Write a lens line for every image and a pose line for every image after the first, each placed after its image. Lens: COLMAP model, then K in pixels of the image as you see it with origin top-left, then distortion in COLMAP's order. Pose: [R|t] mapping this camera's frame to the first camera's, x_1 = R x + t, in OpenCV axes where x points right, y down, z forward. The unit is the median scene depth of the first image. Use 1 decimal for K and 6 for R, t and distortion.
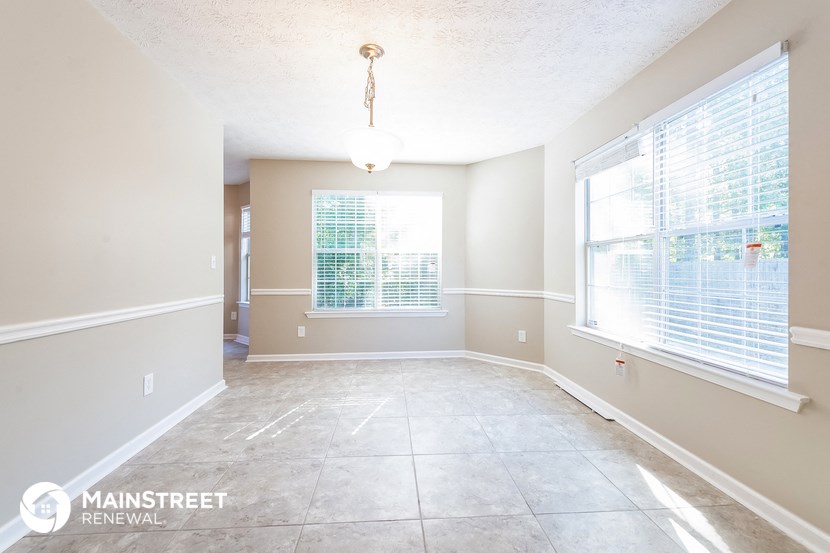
lens RADIAL K [[423.7, 0, 415.0], [0, 423.7, 276.5], [0, 0, 1]] dist [-0.000922, -0.000585]
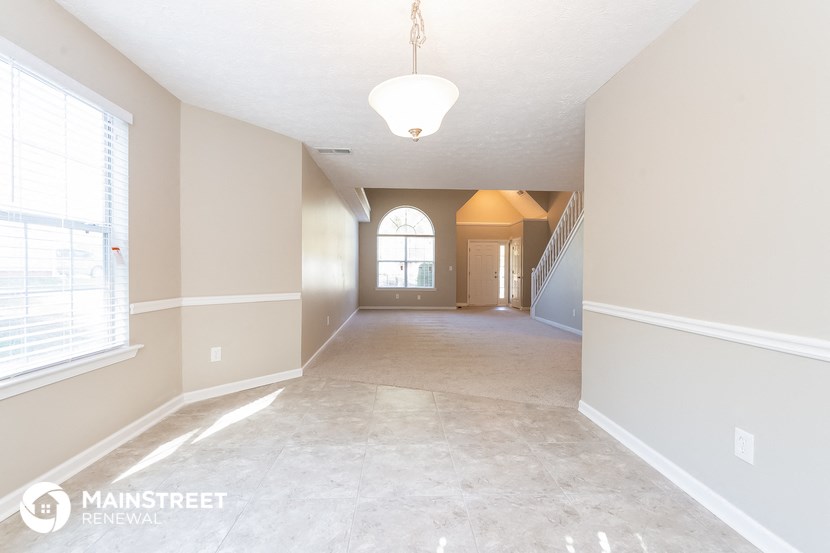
lens RADIAL K [[423.7, 0, 415.0], [0, 423.7, 276.5], [0, 0, 1]] dist [-0.000922, -0.000585]
pose [[-0.999683, -0.013833, 0.021048, -0.144604], [-0.013240, 0.999519, 0.028055, -0.031464], [-0.021426, 0.027768, -0.999385, 2.046661]]
